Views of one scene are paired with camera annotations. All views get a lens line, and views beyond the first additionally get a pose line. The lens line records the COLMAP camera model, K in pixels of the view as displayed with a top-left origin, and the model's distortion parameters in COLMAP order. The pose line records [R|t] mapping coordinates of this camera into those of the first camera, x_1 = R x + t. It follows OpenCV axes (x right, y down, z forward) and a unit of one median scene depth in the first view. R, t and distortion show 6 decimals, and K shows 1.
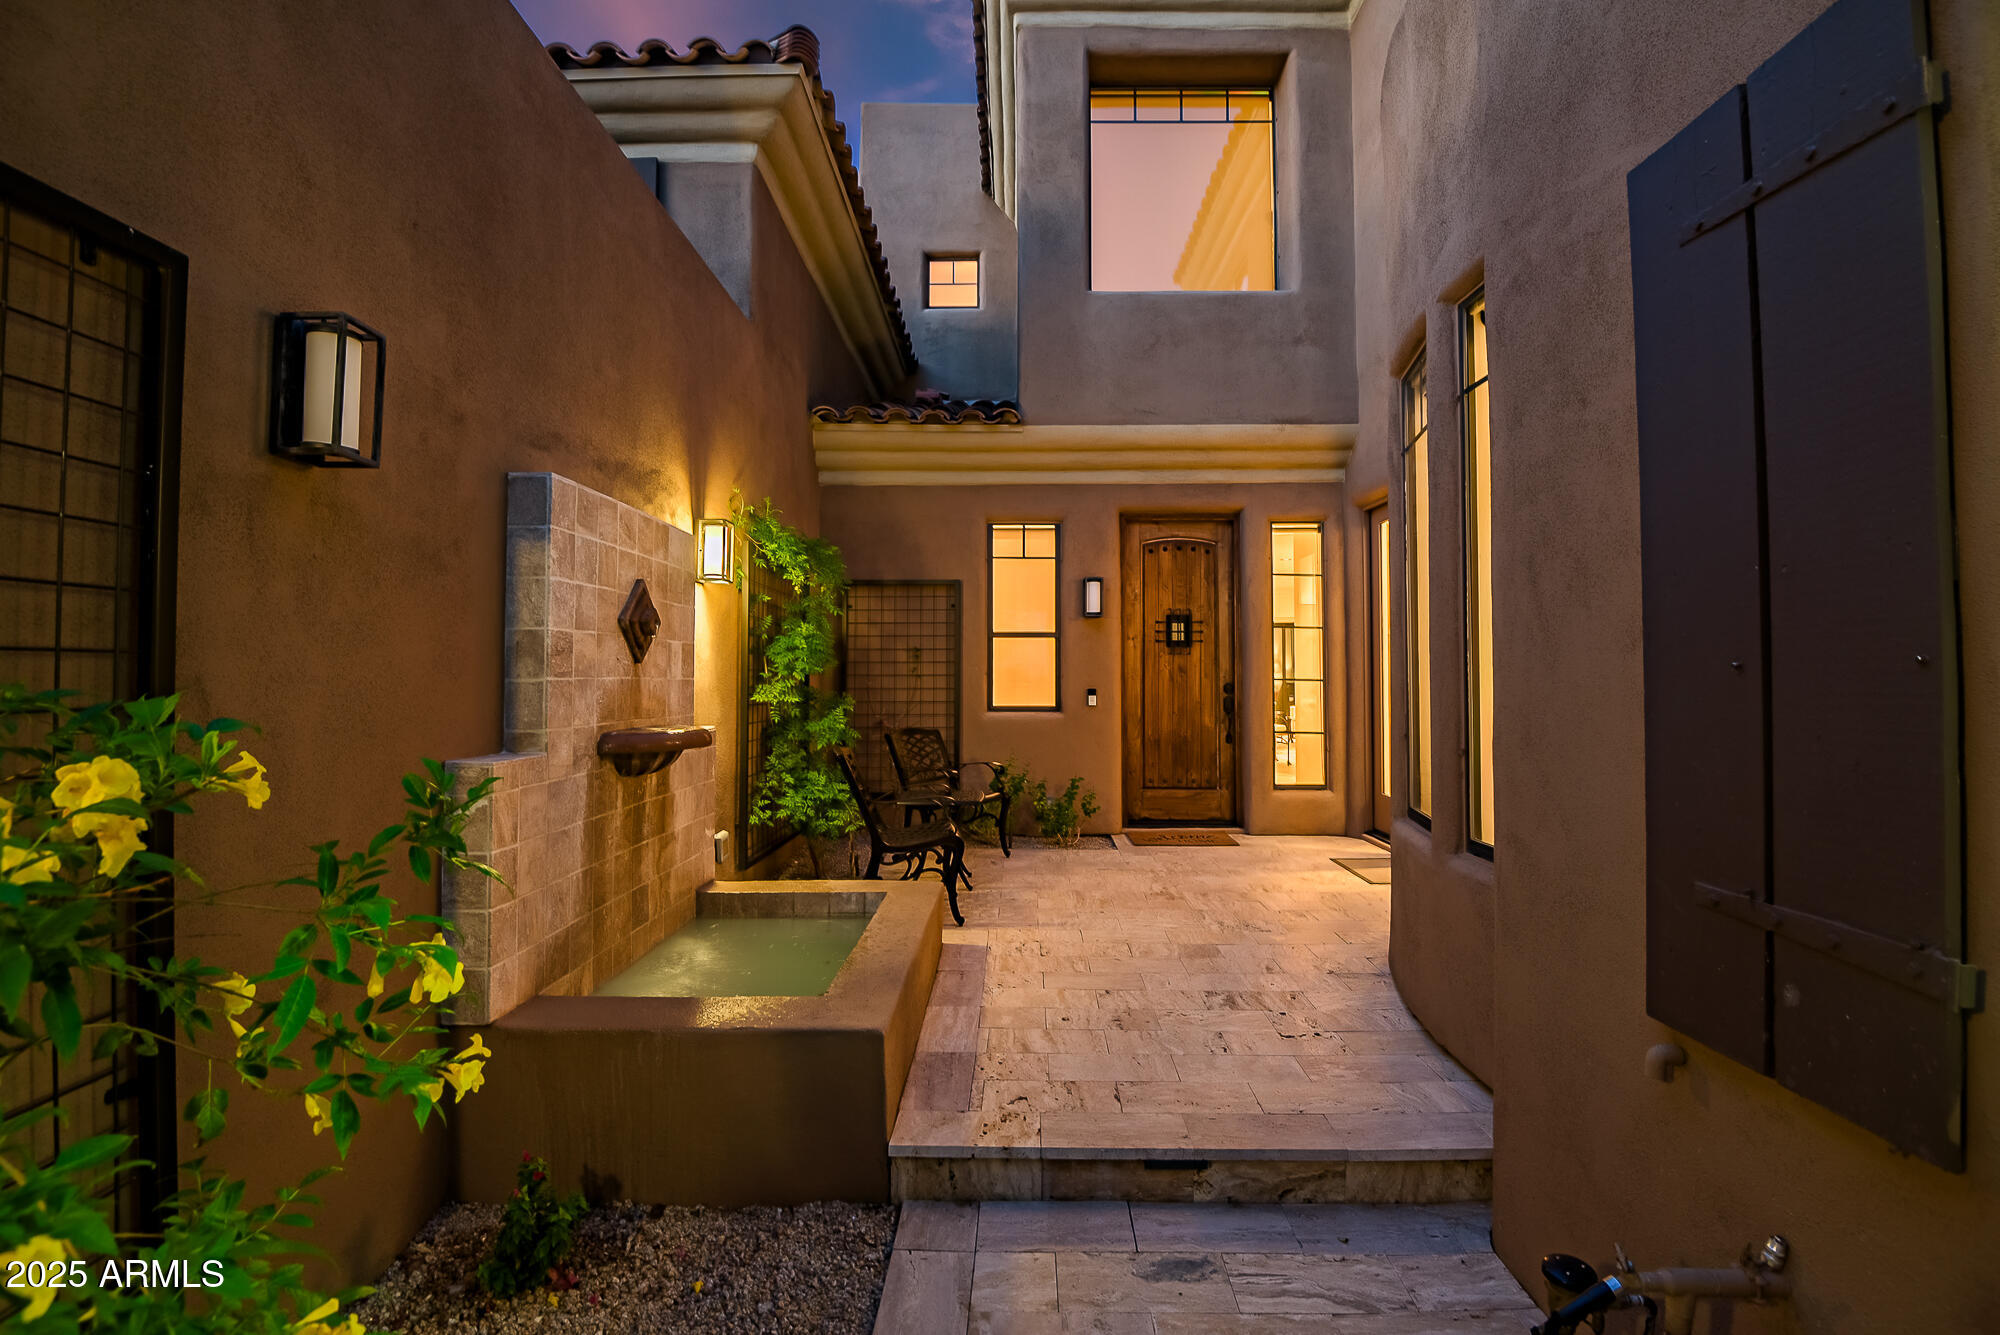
lens RADIAL K [[917.1, 0, 1001.5], [0, 917.1, 652.6], [0, 0, 1]] dist [-0.017794, -0.000425]
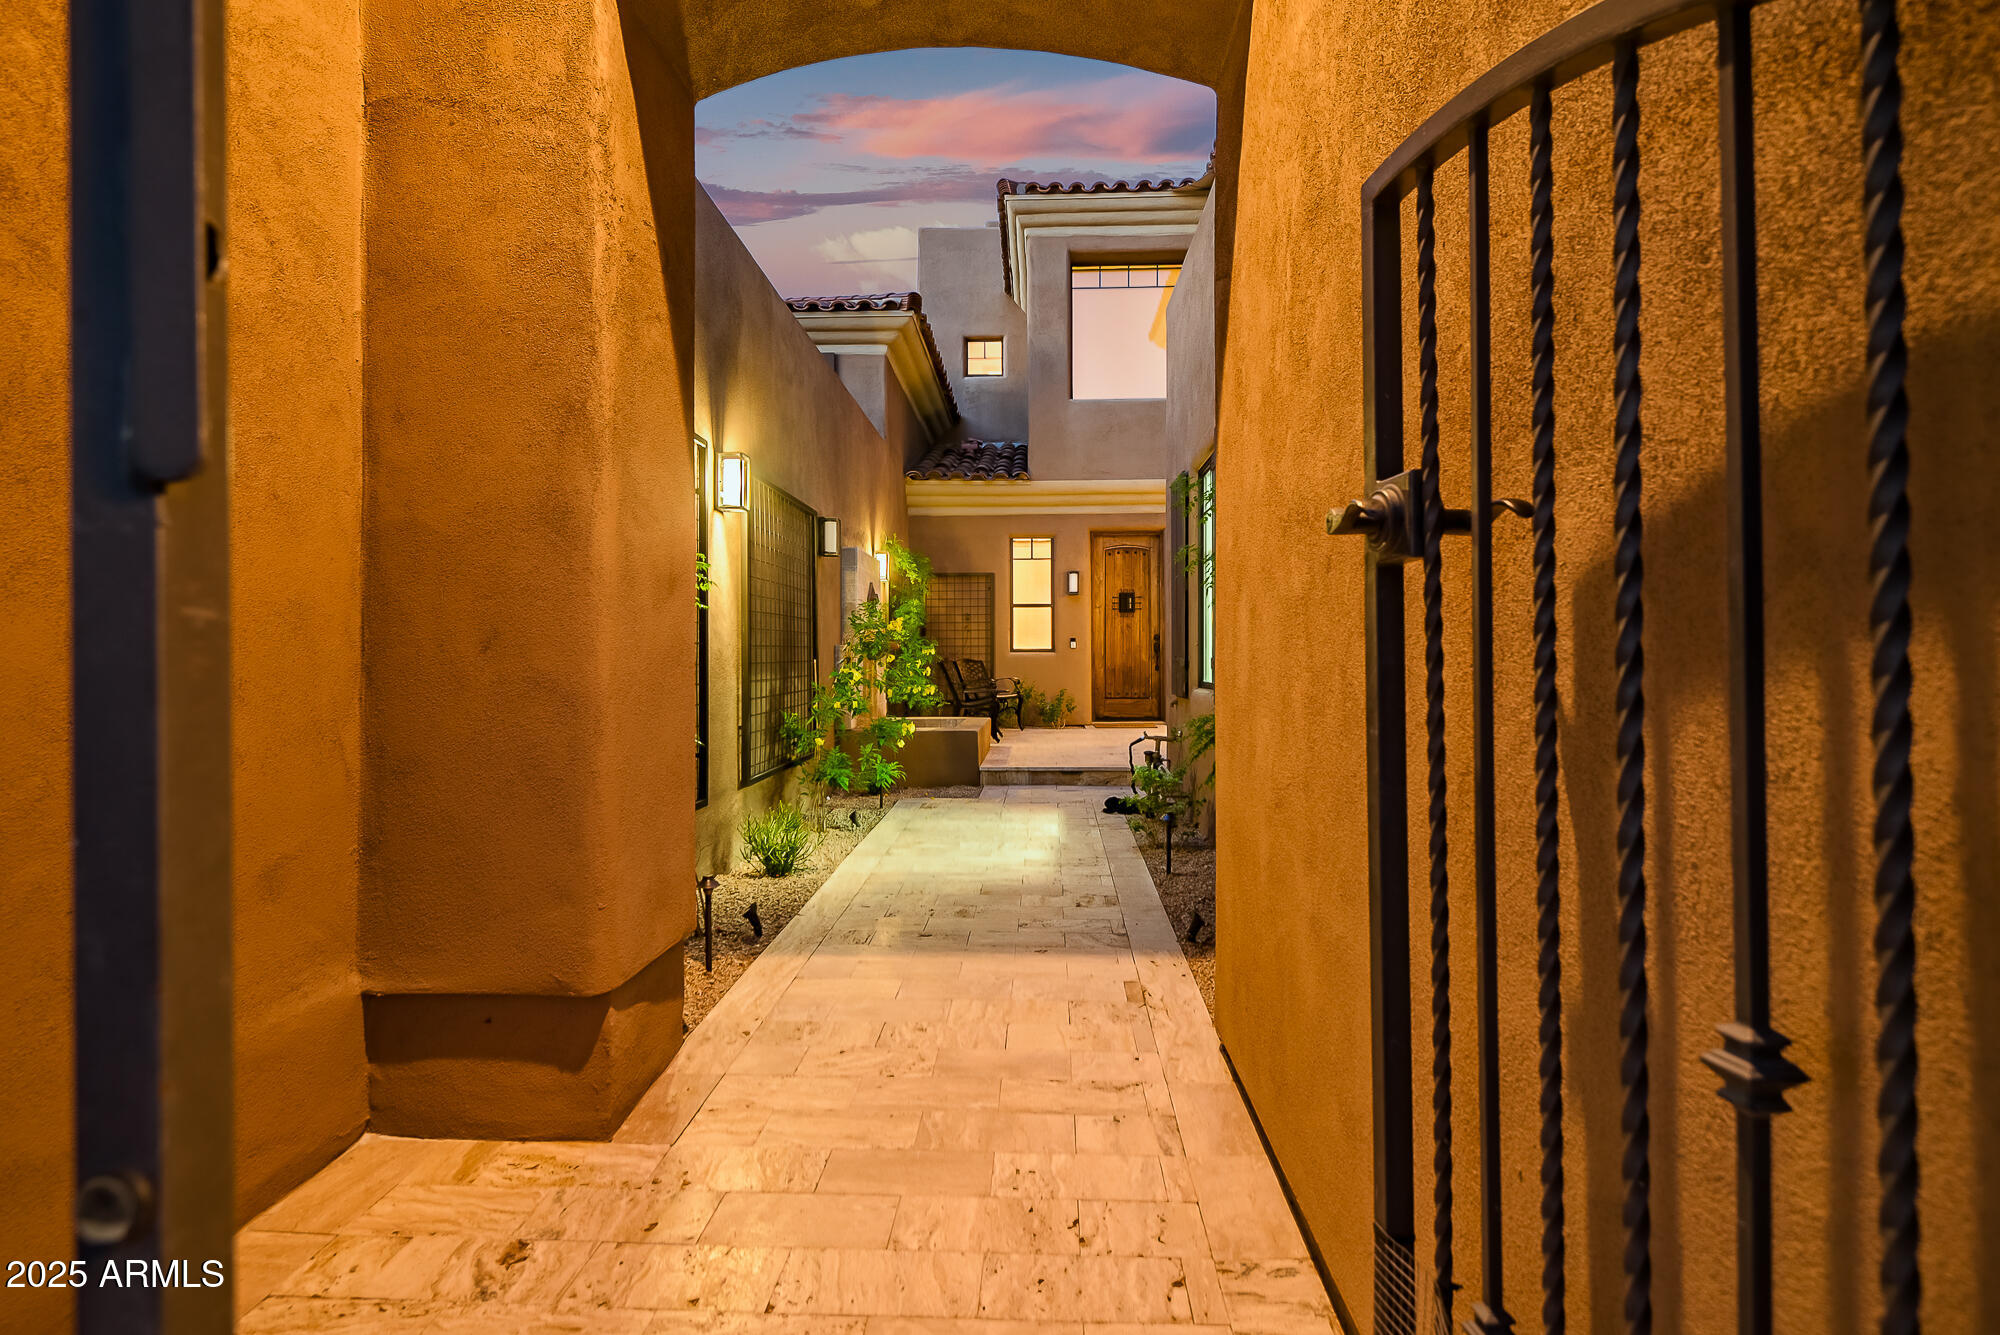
lens RADIAL K [[1085.3, 0, 998.0], [0, 1085.3, 677.8], [0, 0, 1]] dist [0.000217, -0.000376]
pose [[0.999662, -0.003413, -0.025767, 0.013018], [0.004485, 0.999121, 0.041671, 0.029155], [0.025602, -0.041772, 0.998799, -0.972006]]
